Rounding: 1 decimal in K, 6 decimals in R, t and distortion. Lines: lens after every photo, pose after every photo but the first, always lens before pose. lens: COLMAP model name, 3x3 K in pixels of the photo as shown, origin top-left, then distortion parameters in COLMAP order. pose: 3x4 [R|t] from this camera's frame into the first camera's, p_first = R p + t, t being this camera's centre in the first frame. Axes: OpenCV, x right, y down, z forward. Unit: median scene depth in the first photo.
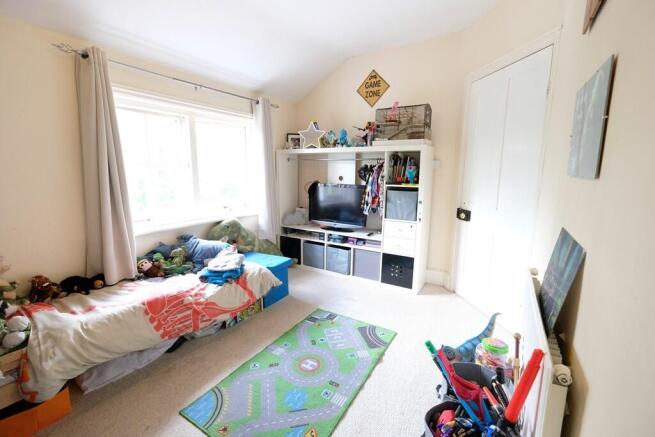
lens RADIAL K [[285.8, 0, 328.0], [0, 285.8, 214.2], [0, 0, 1]] dist [-0.001581, -0.000179]
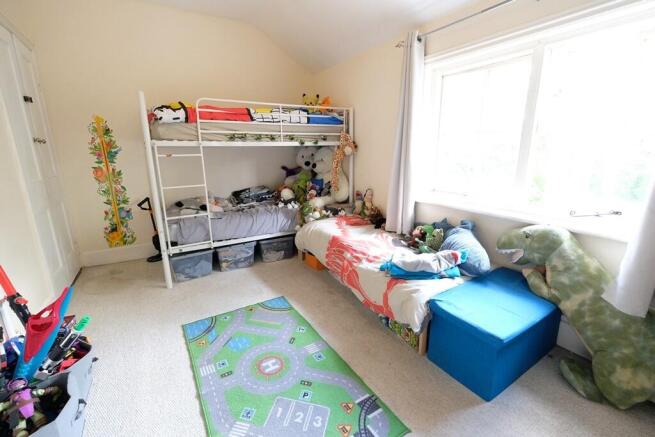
lens RADIAL K [[285.8, 0, 328.0], [0, 285.8, 214.2], [0, 0, 1]] dist [-0.001581, -0.000179]
pose [[-0.457536, 0.201270, -0.866113, 0.496510], [-0.132303, 0.947794, 0.290143, -0.172628], [0.879293, 0.247340, -0.407021, 1.359950]]
